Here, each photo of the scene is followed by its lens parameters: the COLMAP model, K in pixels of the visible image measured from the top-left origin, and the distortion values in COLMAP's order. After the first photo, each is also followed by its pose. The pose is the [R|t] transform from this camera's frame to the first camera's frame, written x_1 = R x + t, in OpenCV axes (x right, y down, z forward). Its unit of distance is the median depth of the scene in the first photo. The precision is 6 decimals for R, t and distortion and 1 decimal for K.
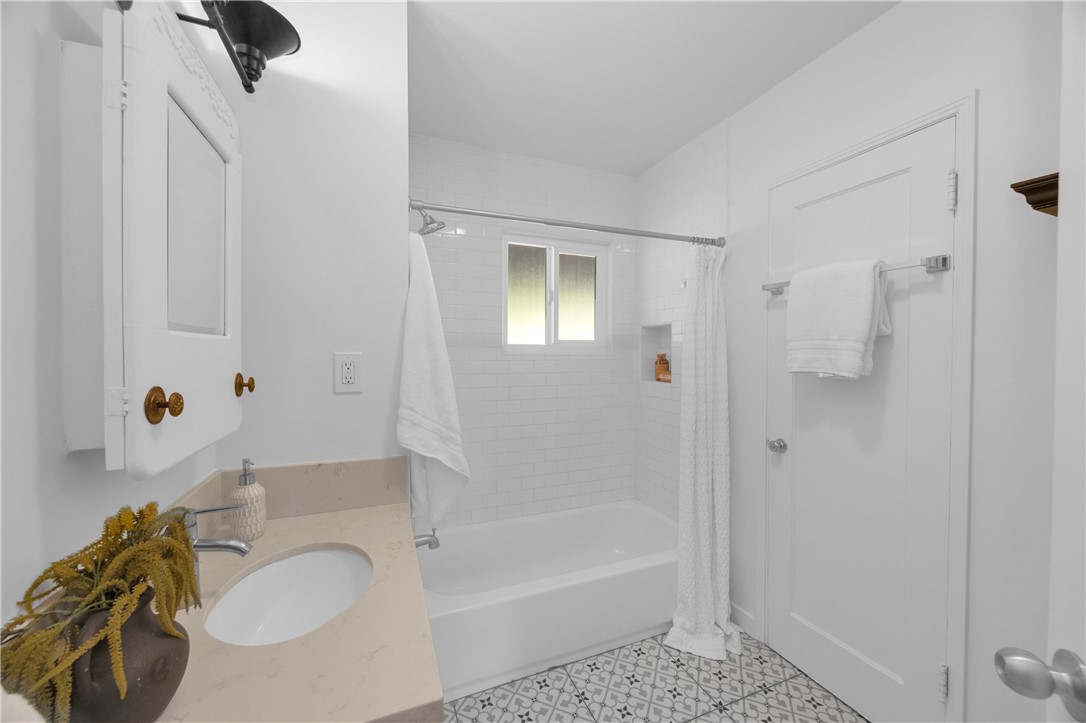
lens RADIAL K [[419.6, 0, 540.2], [0, 419.6, 357.9], [0, 0, 1]] dist [-0.002175, 0.000111]
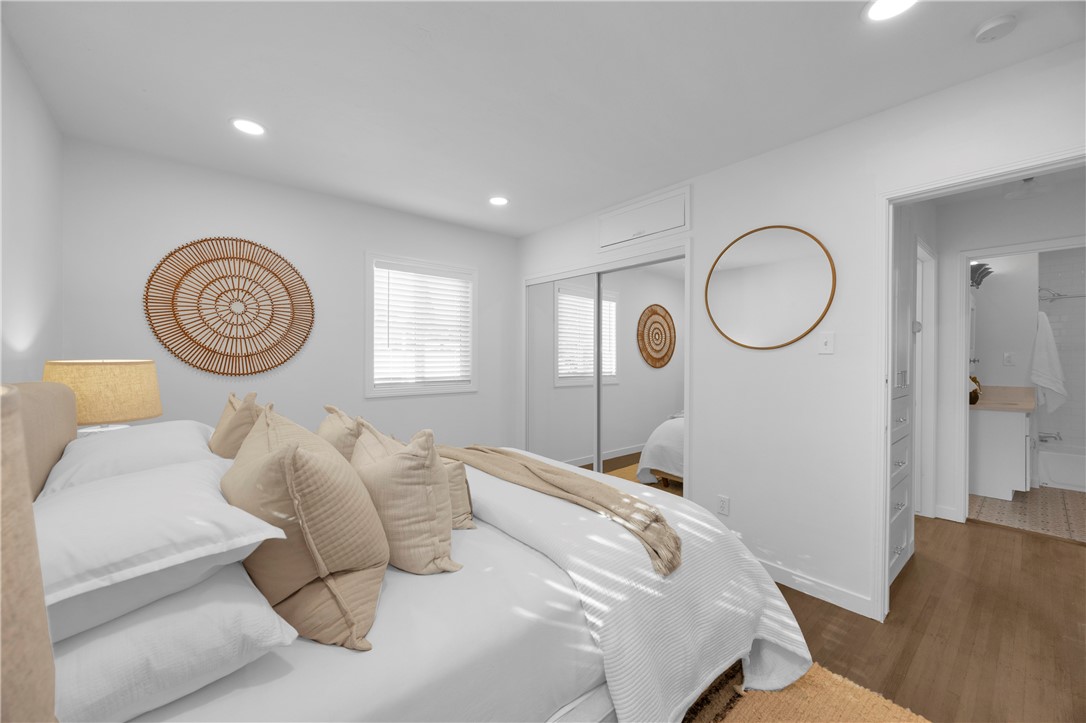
lens RADIAL K [[419.6, 0, 540.2], [0, 419.6, 357.9], [0, 0, 1]] dist [-0.002175, 0.000111]
pose [[0.320009, -0.000405, -0.947414, 1.407427], [-0.013462, 0.999897, -0.004974, 0.084731], [0.947319, 0.014346, 0.319971, -3.381698]]
